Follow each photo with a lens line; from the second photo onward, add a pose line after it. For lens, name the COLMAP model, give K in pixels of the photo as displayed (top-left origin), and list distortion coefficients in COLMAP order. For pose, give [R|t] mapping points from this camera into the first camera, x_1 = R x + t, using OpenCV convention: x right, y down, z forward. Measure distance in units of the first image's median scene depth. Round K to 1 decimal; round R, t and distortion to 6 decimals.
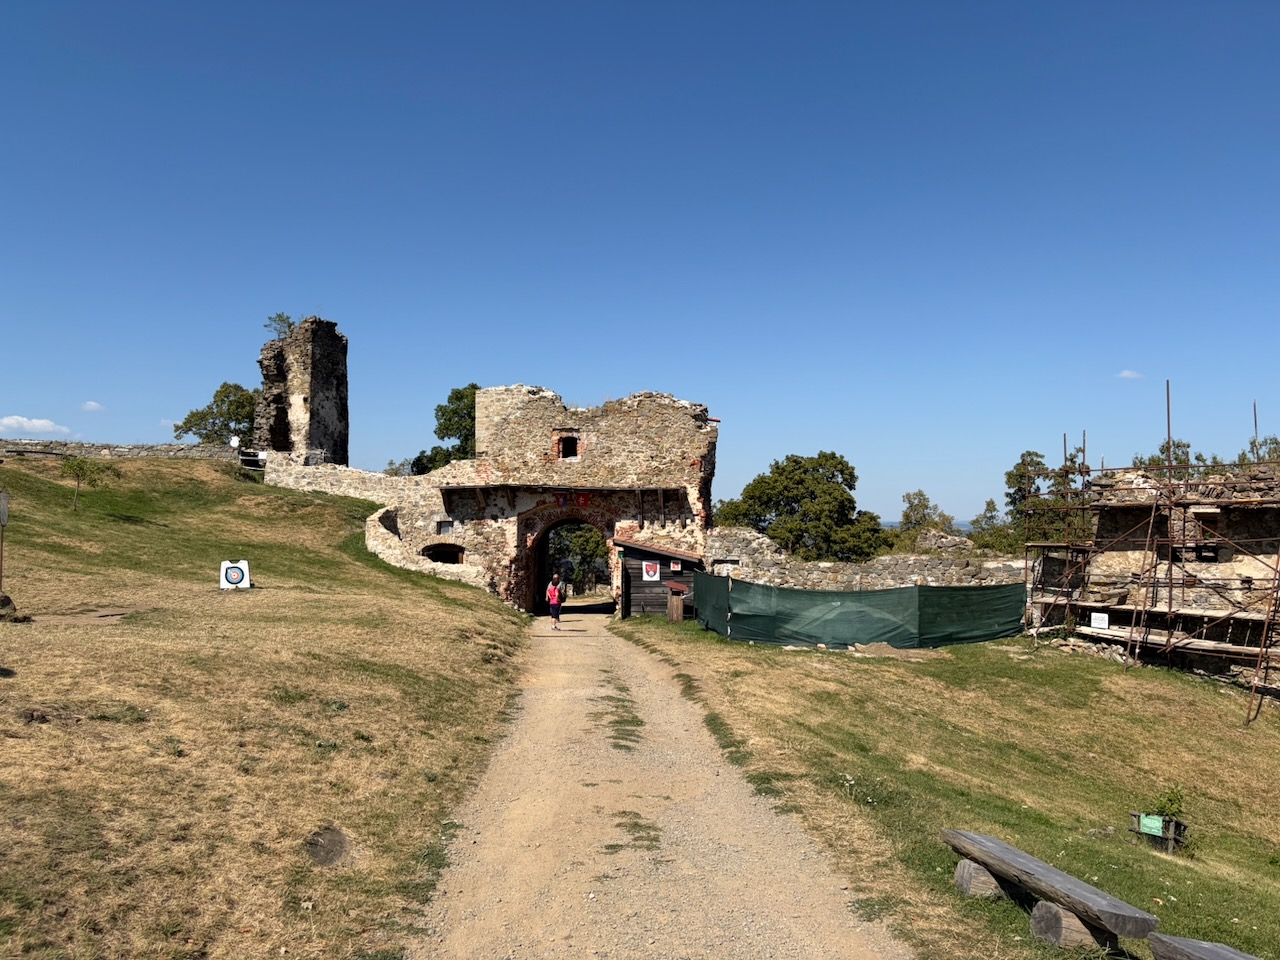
lens RADIAL K [[981.7, 0, 653.2], [0, 981.7, 486.1], [0, 0, 1]] dist [0.064021, -0.051171]
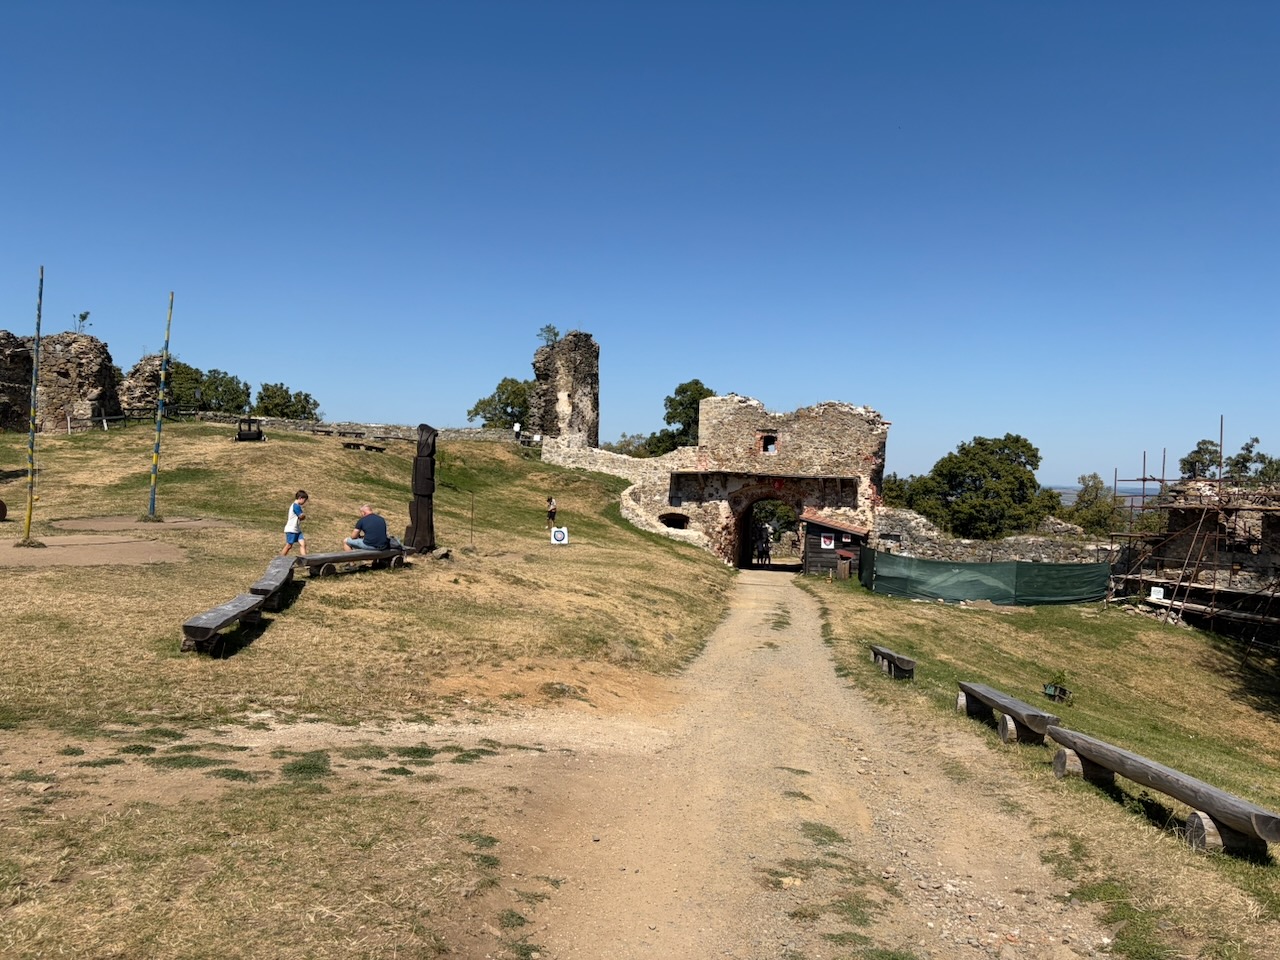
lens RADIAL K [[981.7, 0, 638.4], [0, 981.7, 489.5], [0, 0, 1]] dist [0.064021, -0.051171]
pose [[0.973854, 0.028437, -0.225387, 0.042783], [-0.017682, 0.998613, 0.049593, -0.040861], [0.226485, -0.044311, 0.973006, -0.323871]]
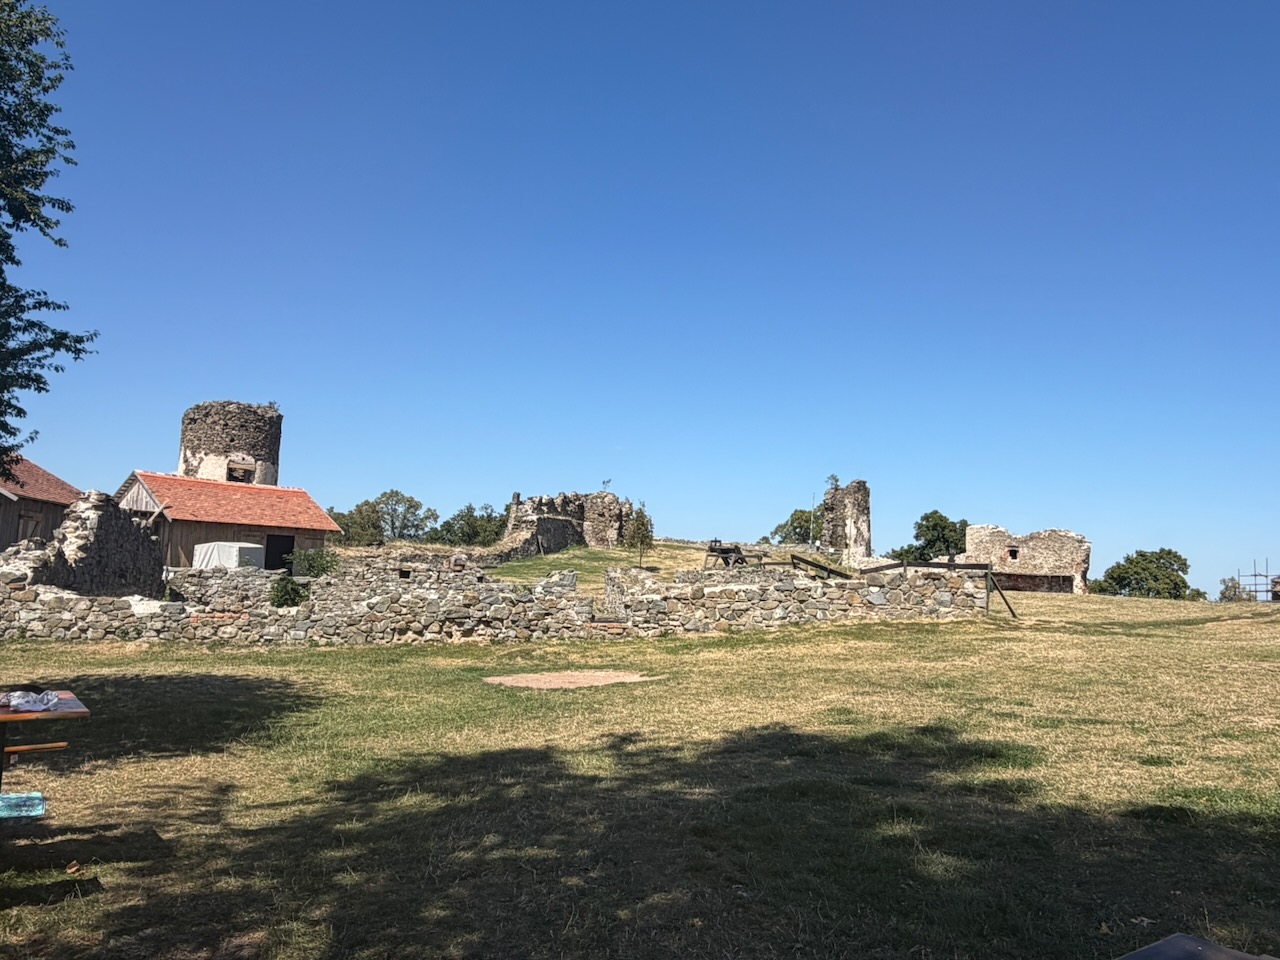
lens RADIAL K [[918.8, 0, 641.6], [0, 918.8, 478.4], [0, 0, 1]] dist [0.001815, 0.008910]
pose [[0.931908, -0.009361, -0.362574, -0.112574], [-0.019559, 0.996915, -0.076008, -0.037105], [0.362167, 0.077924, 0.928850, -1.160455]]
